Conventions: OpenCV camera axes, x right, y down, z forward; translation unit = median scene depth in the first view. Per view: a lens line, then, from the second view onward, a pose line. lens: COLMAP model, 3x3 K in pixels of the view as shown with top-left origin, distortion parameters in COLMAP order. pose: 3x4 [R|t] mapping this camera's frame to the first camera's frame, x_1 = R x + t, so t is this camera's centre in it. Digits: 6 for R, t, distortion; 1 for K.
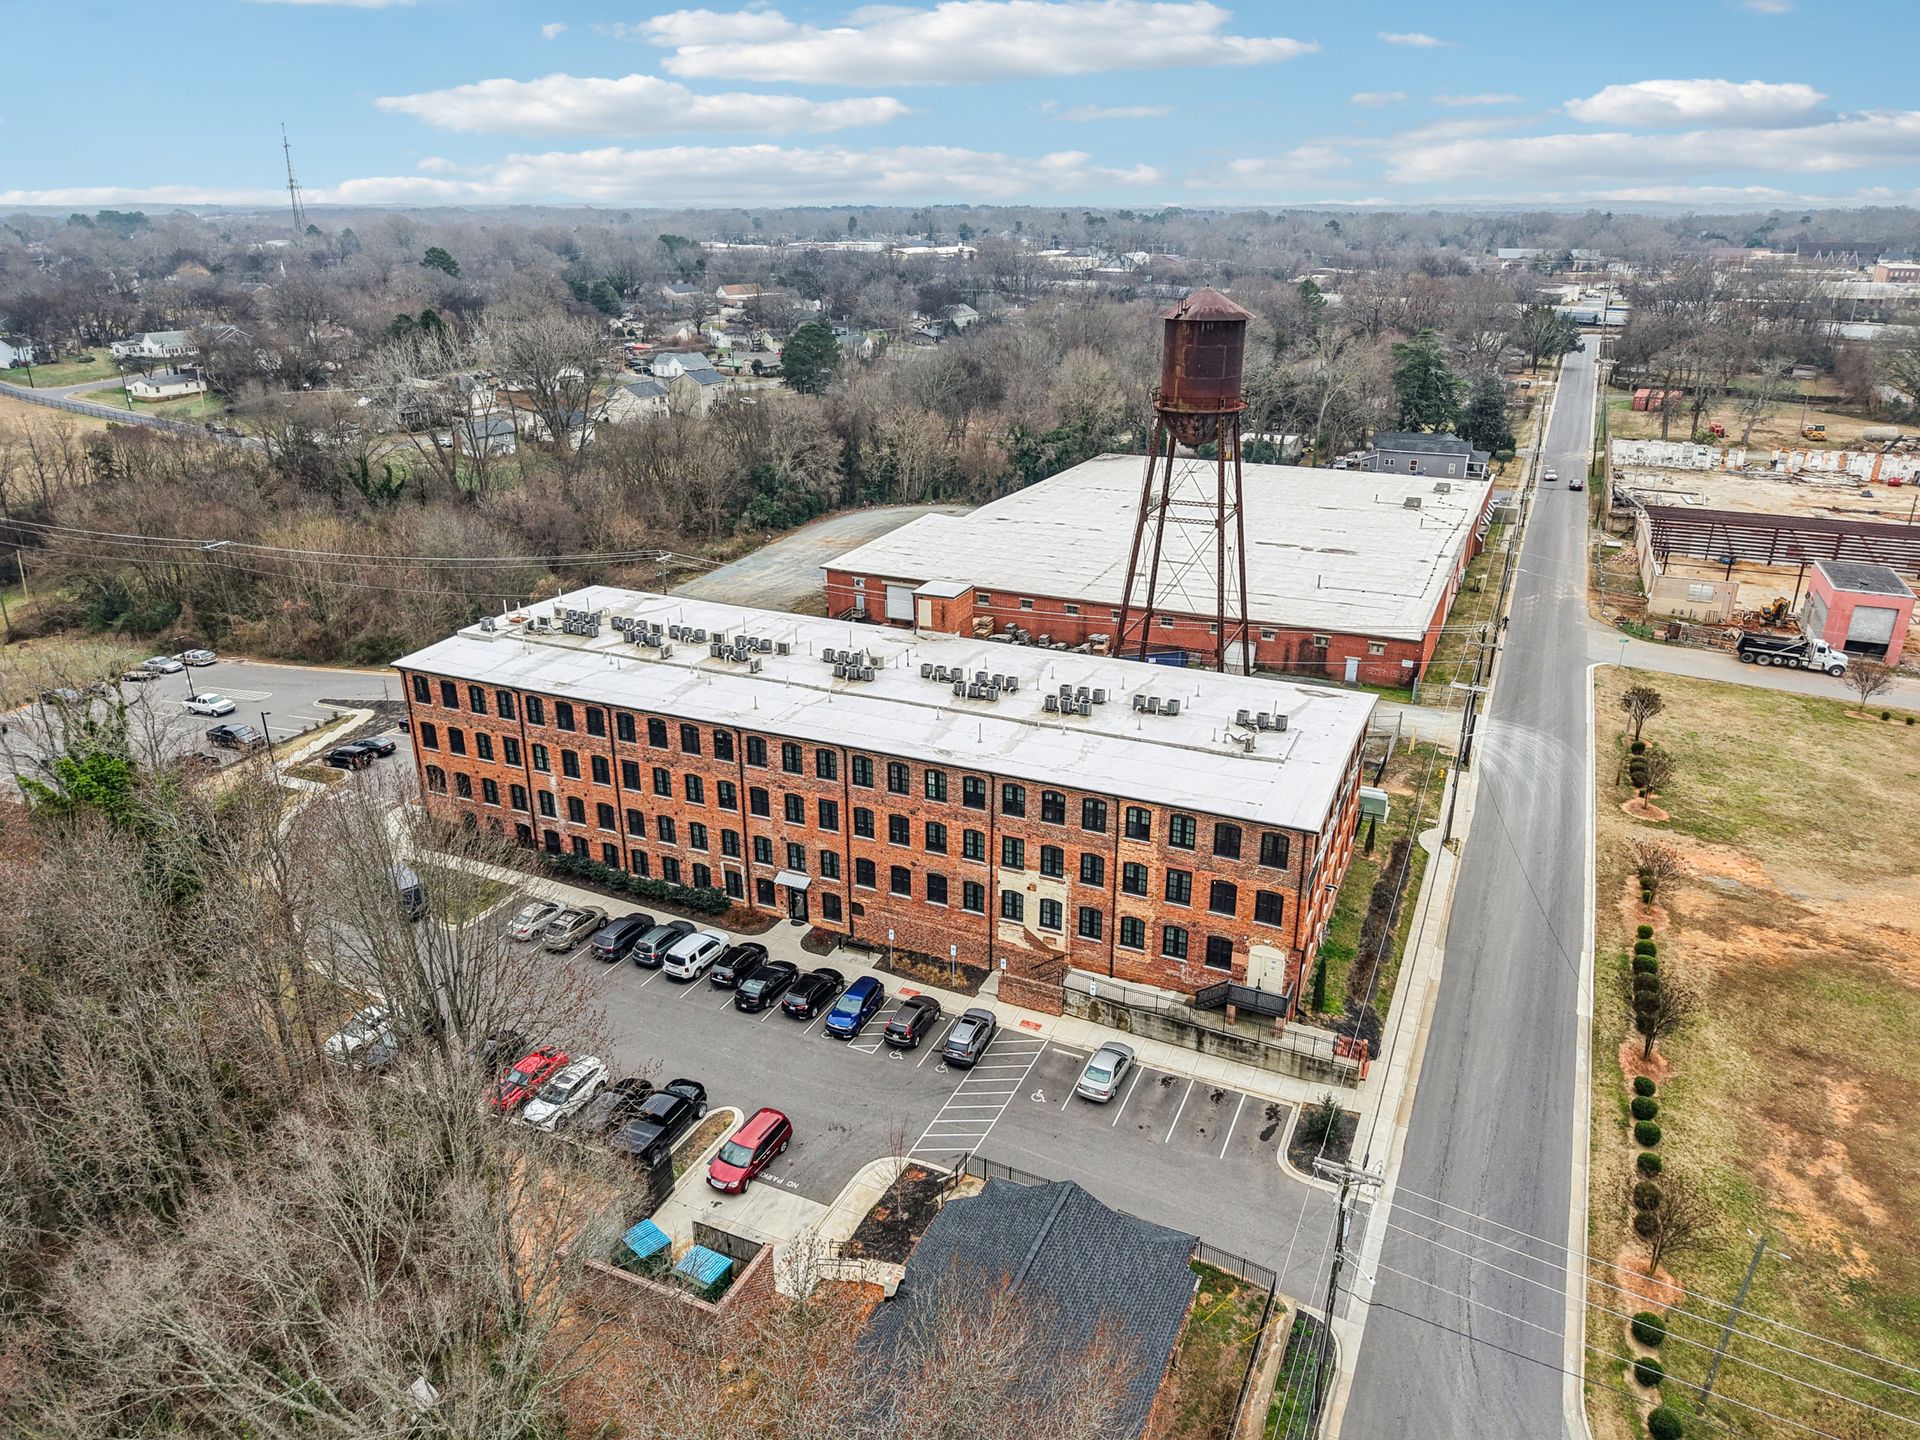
lens RADIAL K [[1324.1, 0, 955.4], [0, 1324.1, 730.5], [0, 0, 1]] dist [0.056993, -0.061788]
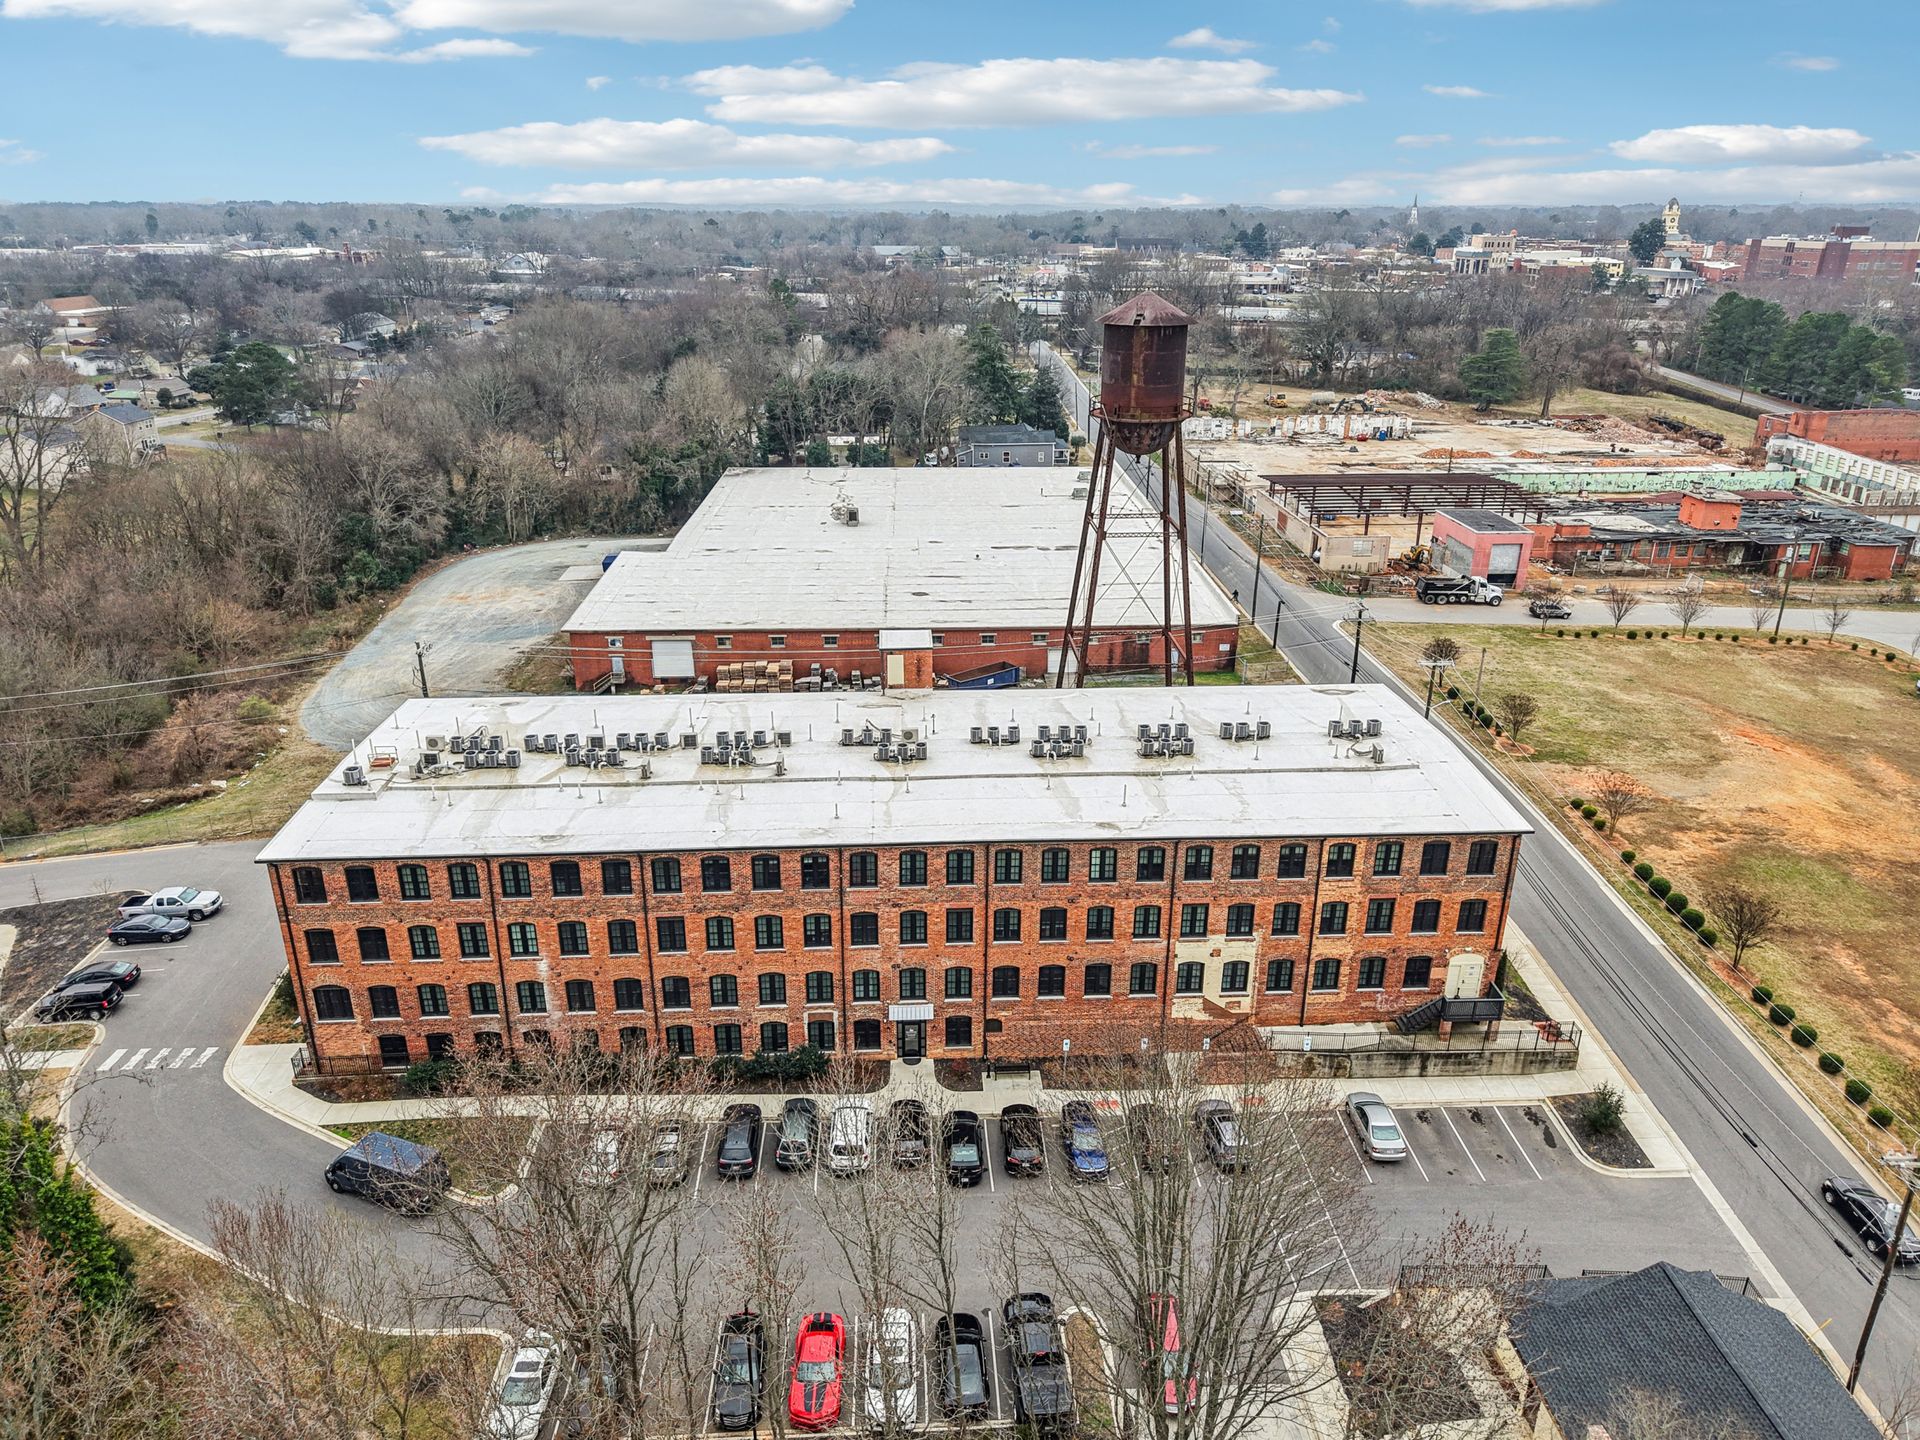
lens RADIAL K [[1324.1, 0, 960.0], [0, 1324.1, 720.0], [0, 0, 1]] dist [0.034720, -0.061953]
pose [[0.883263, -0.167321, 0.438007, -0.433178], [0.168942, 0.984983, 0.035590, -0.093041], [-0.437385, 0.042563, 0.898267, 0.233431]]
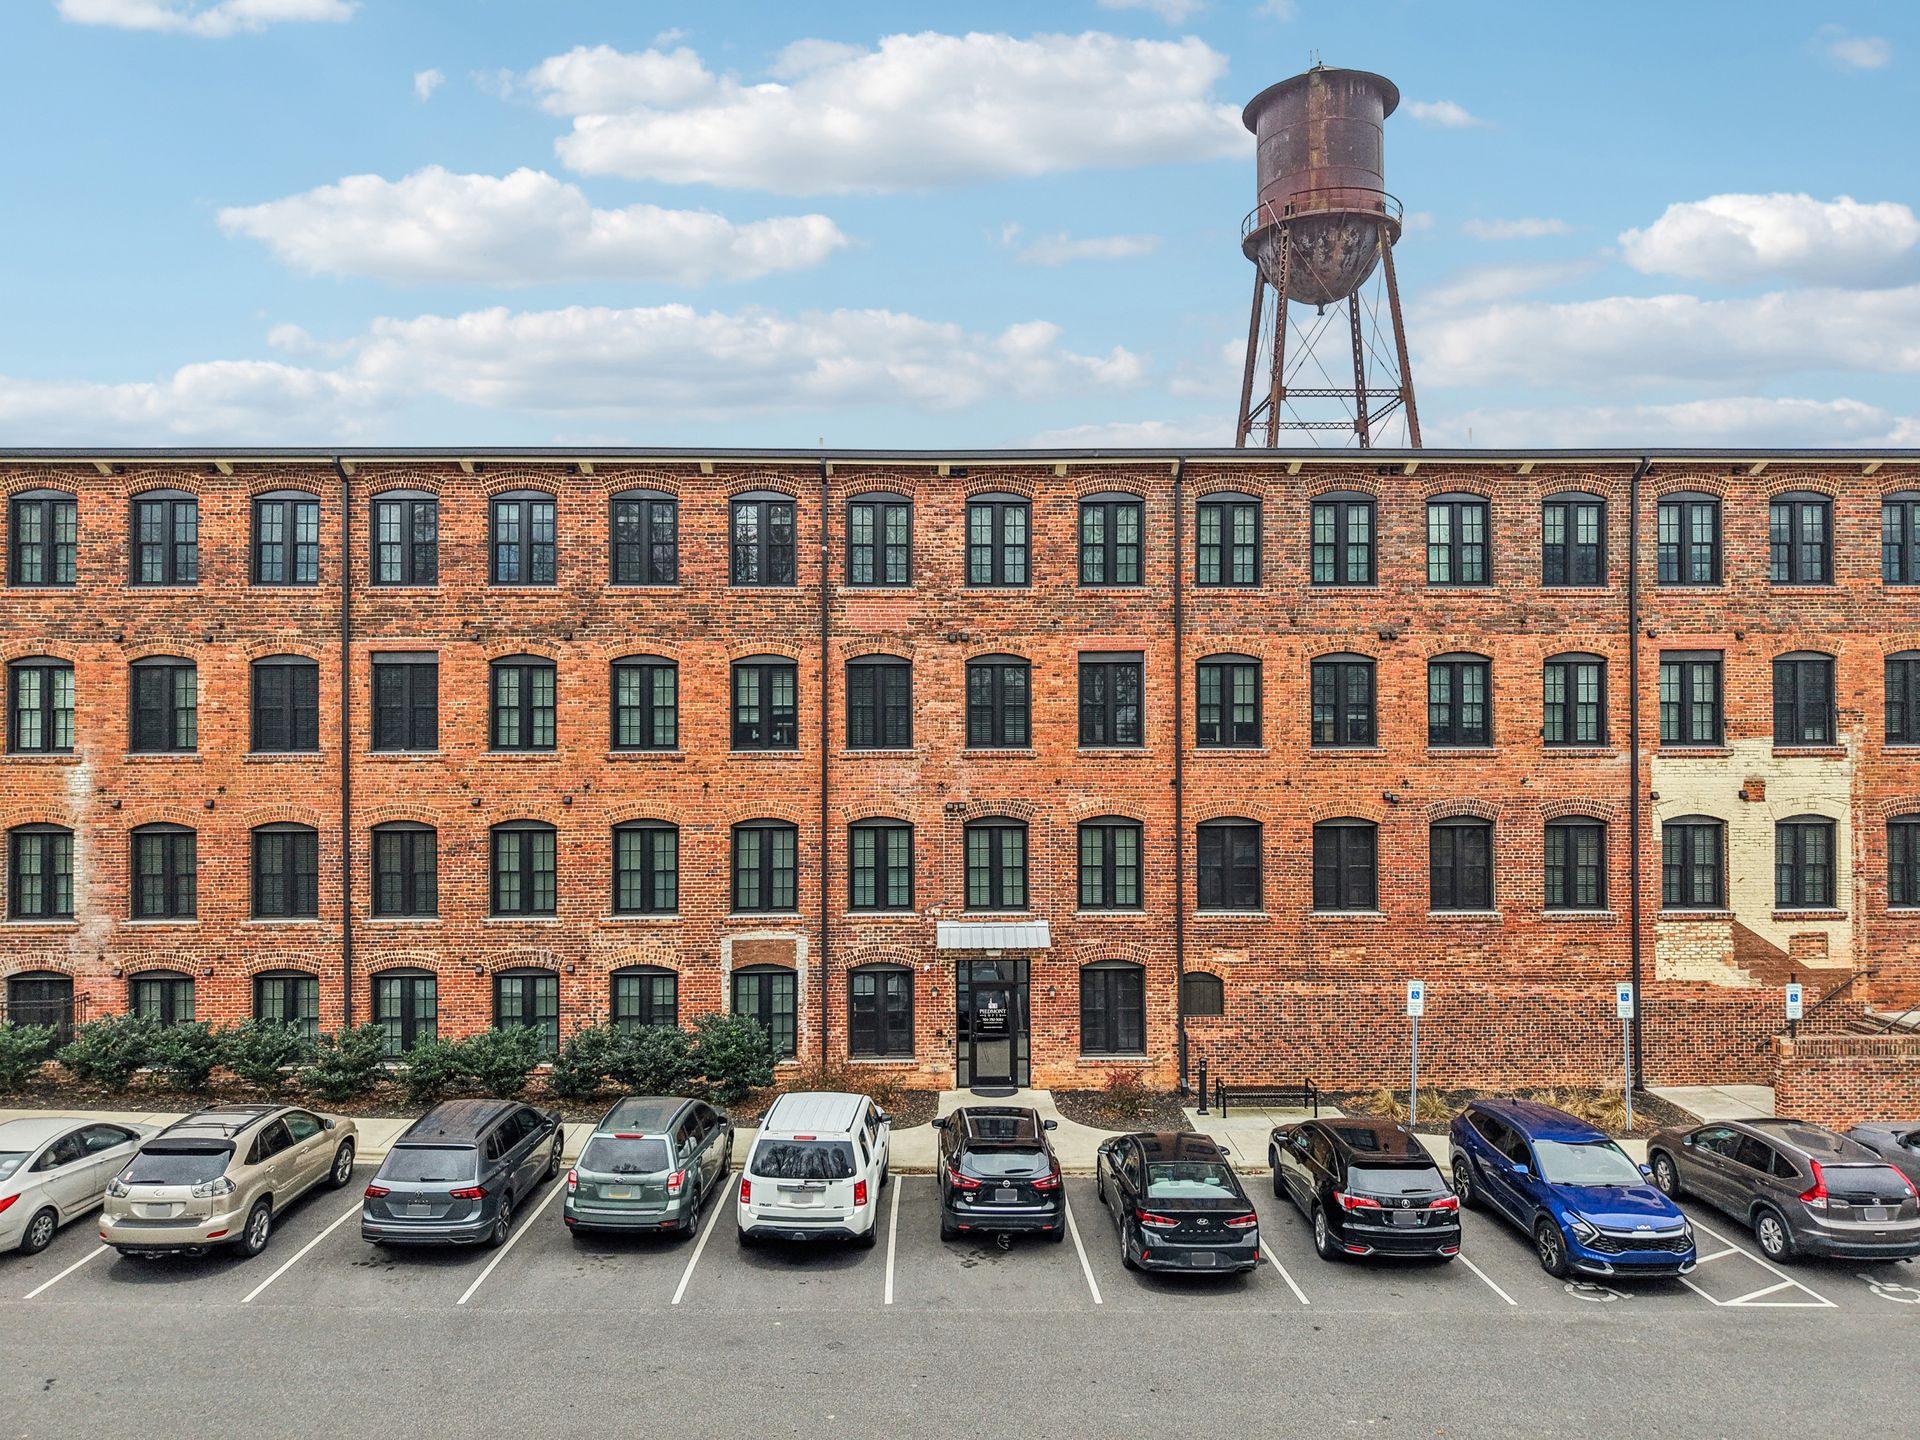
lens RADIAL K [[1324.1, 0, 960.0], [0, 1324.1, 720.0], [0, 0, 1]] dist [0.034720, -0.061953]
pose [[0.900843, 0.004495, 0.434121, -0.274355], [0.163233, 0.923068, -0.348282, 0.177452], [-0.402289, 0.384610, 0.830806, 0.717548]]
